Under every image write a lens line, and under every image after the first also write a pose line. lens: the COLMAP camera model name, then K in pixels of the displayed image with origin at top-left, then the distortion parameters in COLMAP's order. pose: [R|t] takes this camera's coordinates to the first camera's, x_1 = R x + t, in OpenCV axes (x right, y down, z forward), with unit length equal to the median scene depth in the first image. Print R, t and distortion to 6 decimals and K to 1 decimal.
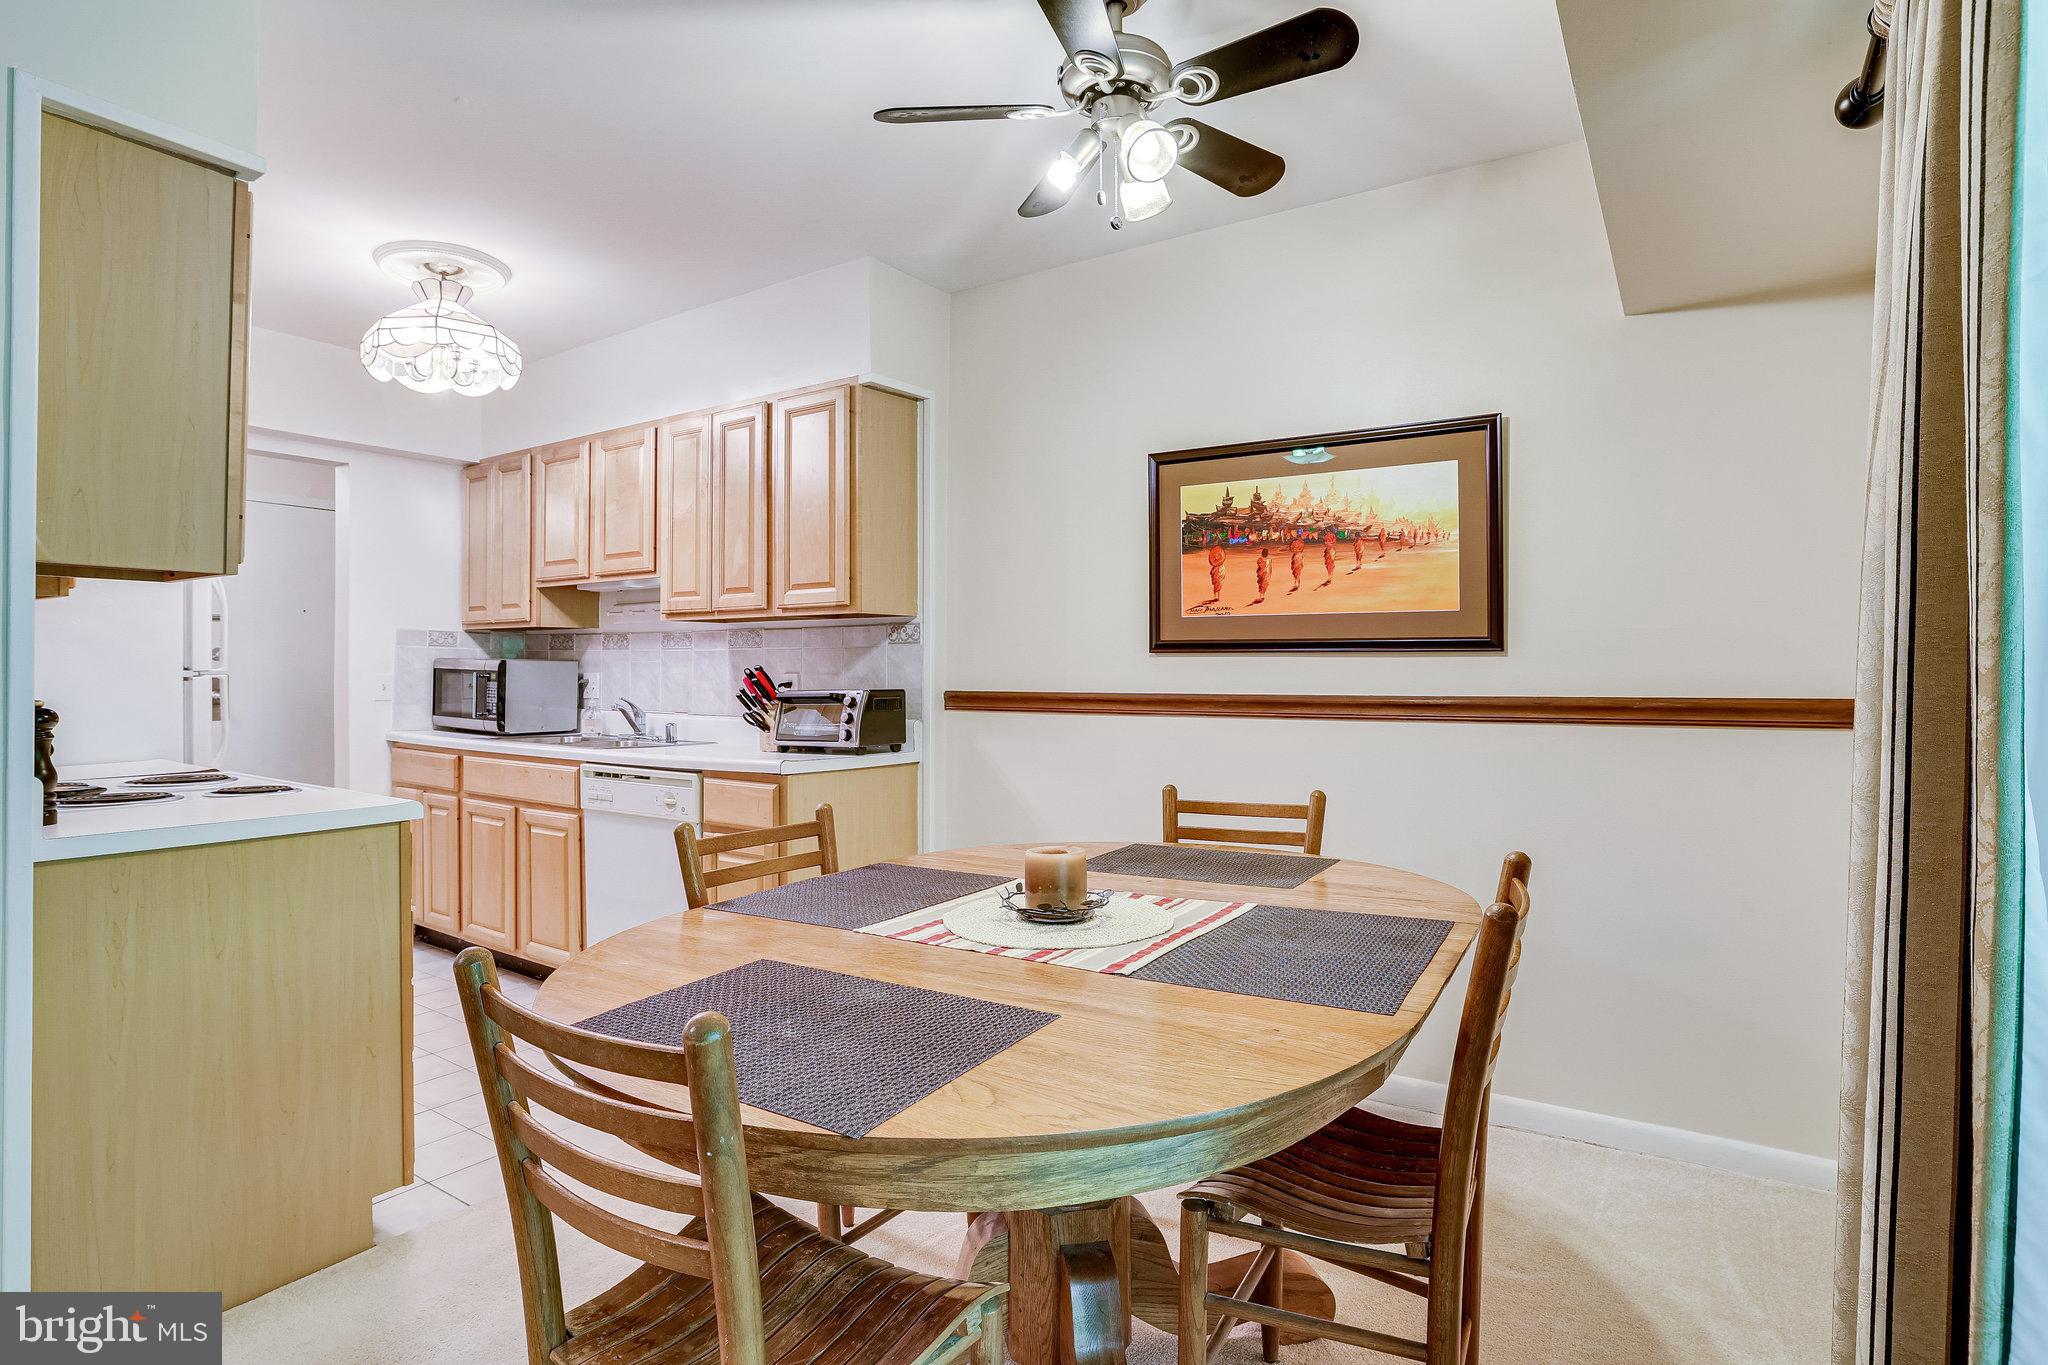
lens RADIAL K [[1014.3, 0, 1022.4], [0, 1014.3, 674.7], [0, 0, 1]] dist [-0.035244, -0.000307]
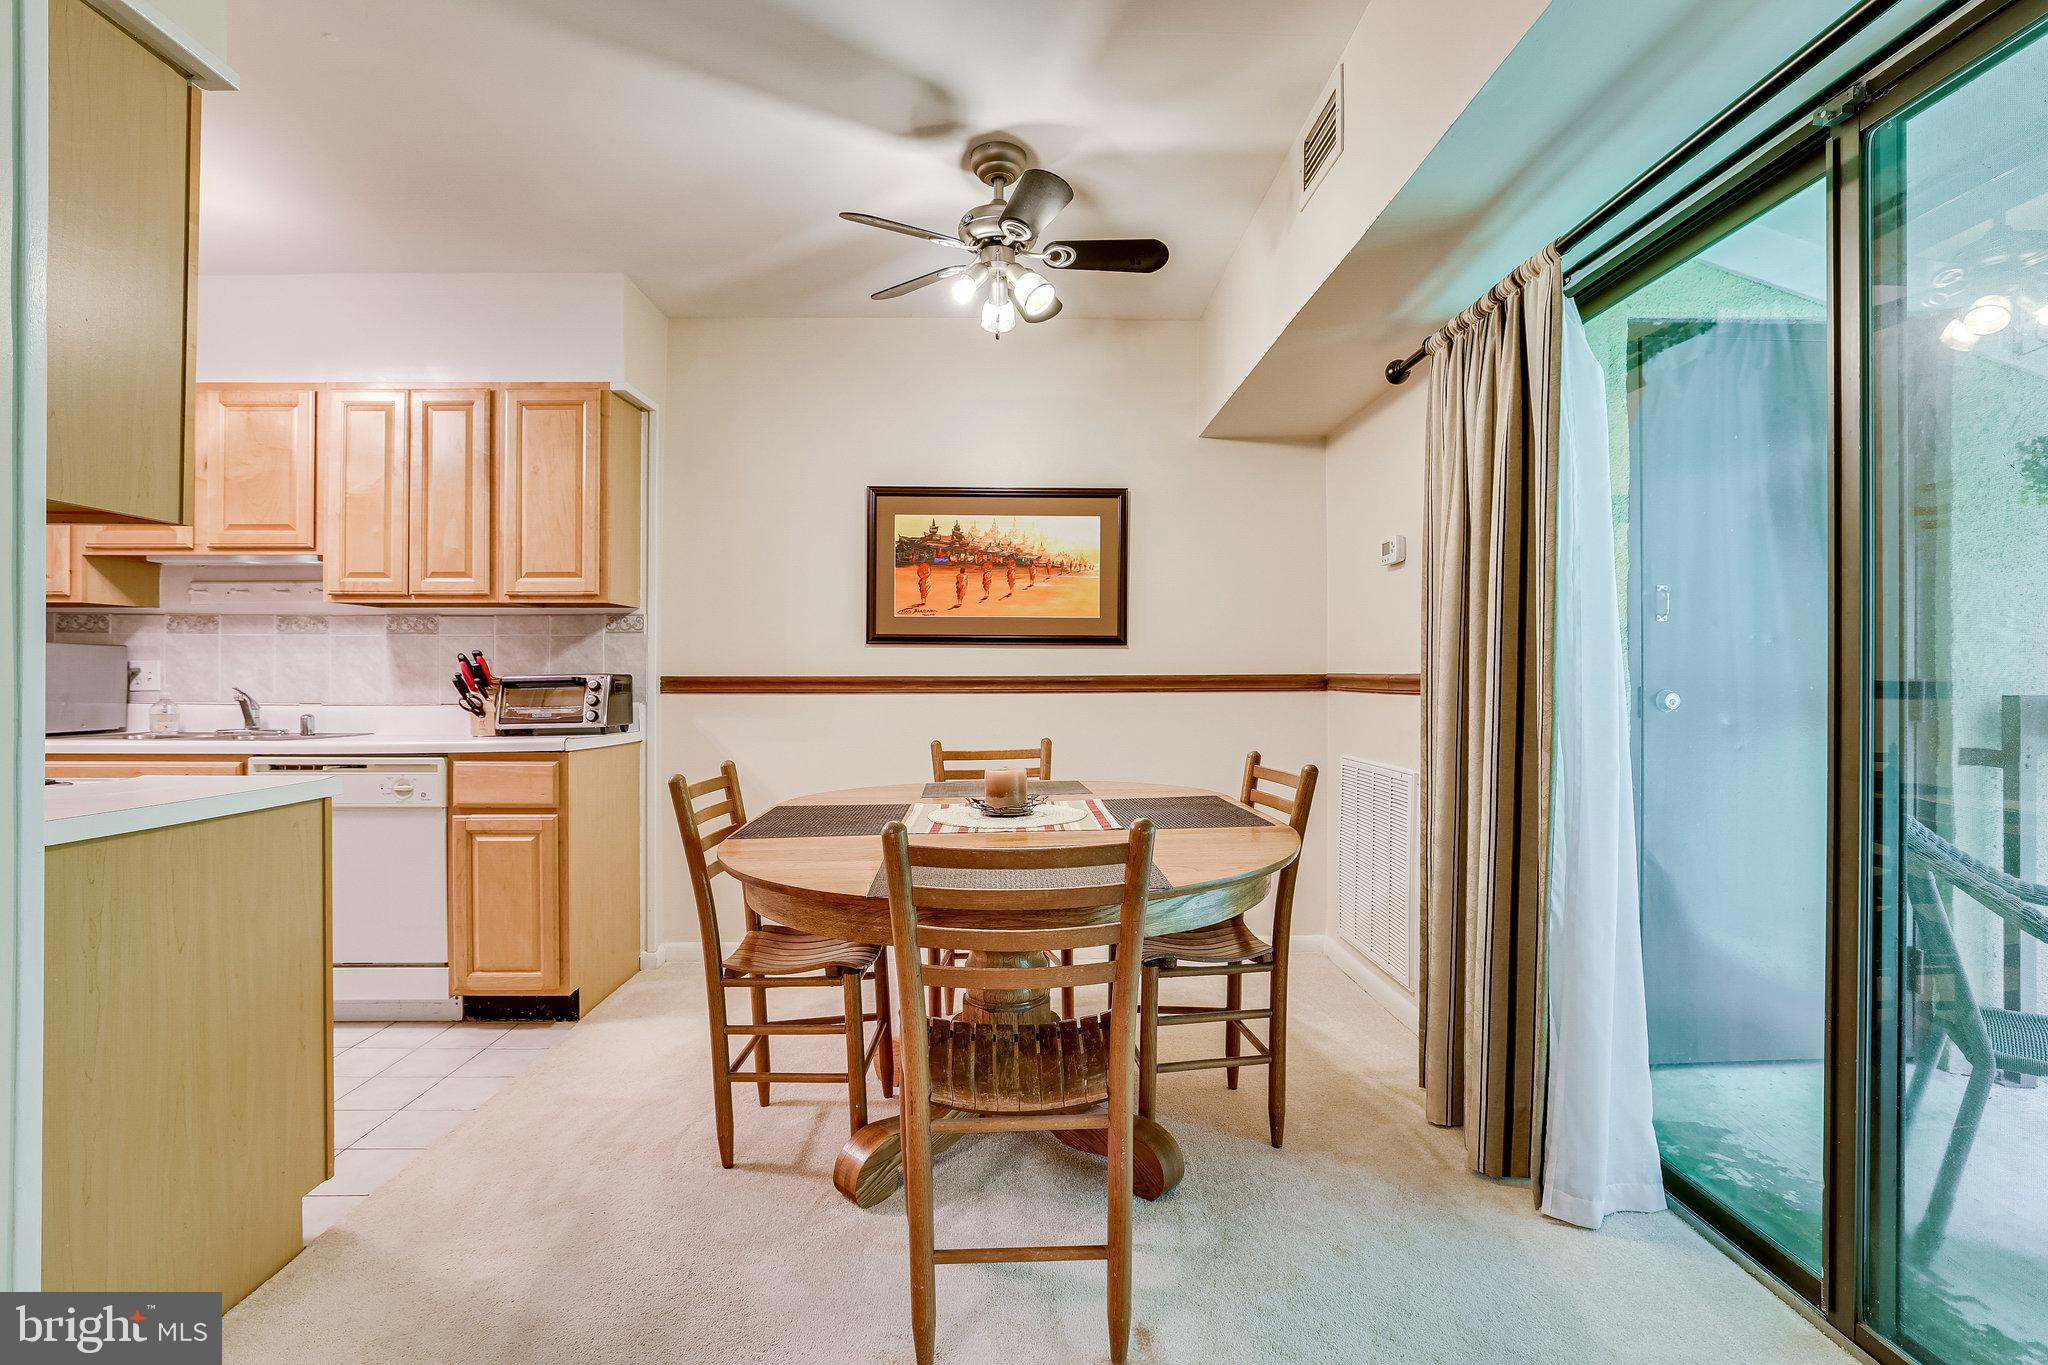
lens RADIAL K [[918.5, 0, 1018.4], [0, 918.5, 677.4], [0, 0, 1]] dist [-0.003401, 0.000497]
pose [[0.838598, -0.001109, 0.544750, -0.330565], [0.002228, 0.999997, -0.001393, 0.021487], [-0.544746, 0.002381, 0.838598, -0.058923]]
